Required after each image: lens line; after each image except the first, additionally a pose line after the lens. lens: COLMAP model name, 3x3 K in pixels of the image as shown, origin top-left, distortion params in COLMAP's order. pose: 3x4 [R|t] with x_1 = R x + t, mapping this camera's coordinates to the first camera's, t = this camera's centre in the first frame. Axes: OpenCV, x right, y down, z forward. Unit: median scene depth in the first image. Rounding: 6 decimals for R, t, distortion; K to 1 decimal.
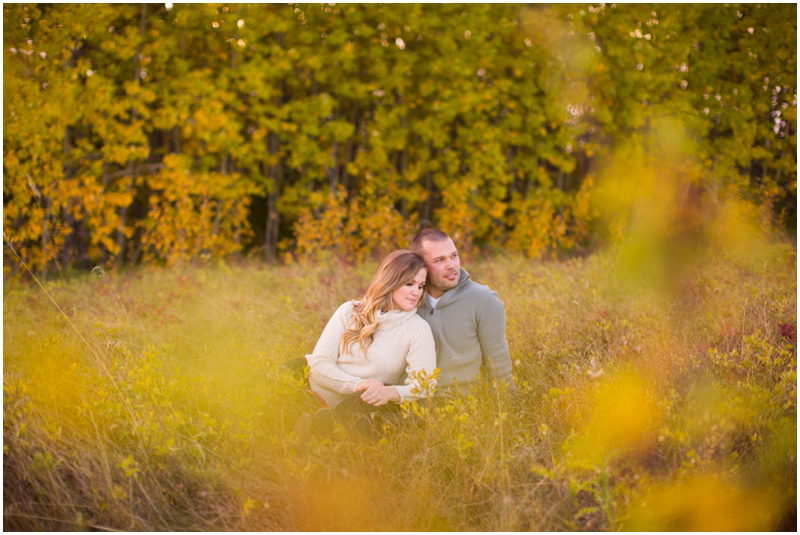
lens RADIAL K [[1151.3, 0, 400.0], [0, 1151.3, 268.3], [0, 0, 1]] dist [-0.105526, 0.000000]
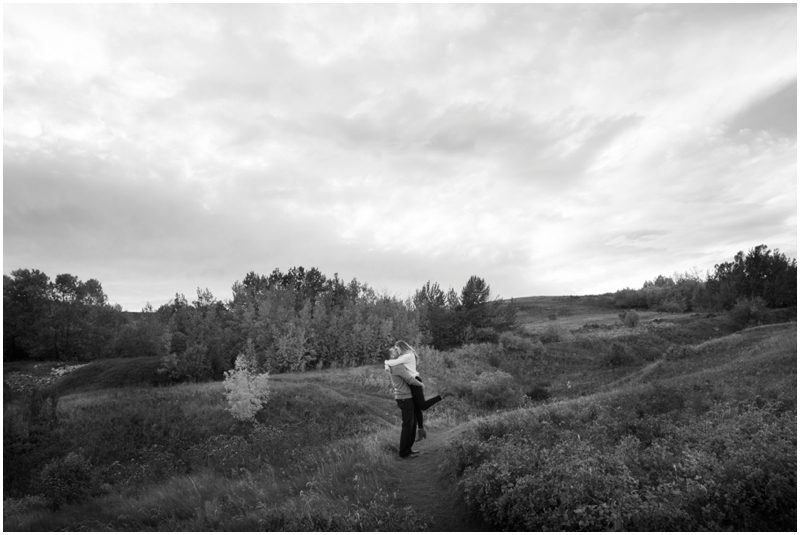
lens RADIAL K [[545.2, 0, 407.6], [0, 545.2, 261.2], [0, 0, 1]] dist [-0.034441, 0.007607]
pose [[0.972162, -0.008668, 0.234148, -0.365340], [0.049805, 0.984123, -0.170358, -0.058268], [-0.228954, 0.177277, 0.957159, -2.655713]]
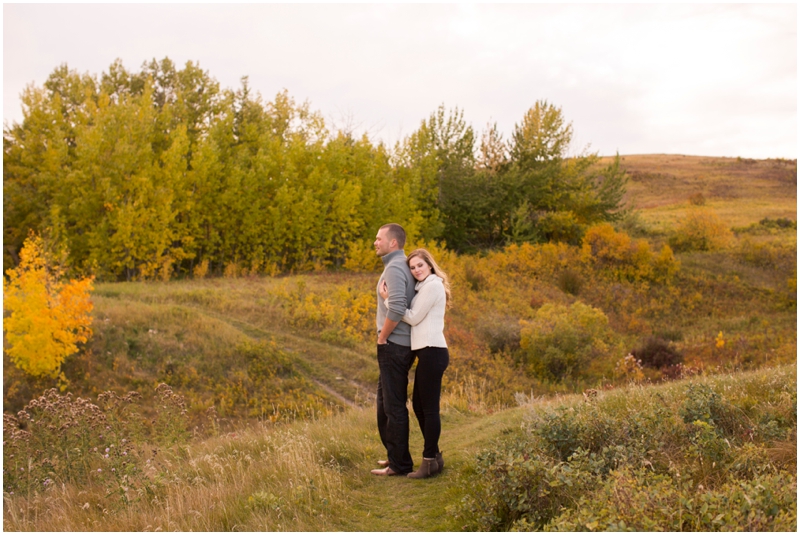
lens RADIAL K [[1151.3, 0, 402.3], [0, 1151.3, 269.6], [0, 0, 1]] dist [-0.105526, 0.000000]
pose [[0.970585, 0.004997, 0.240705, -0.351372], [-0.007051, 0.999946, 0.007676, -0.054808], [-0.240654, -0.009148, 0.970568, -2.595498]]
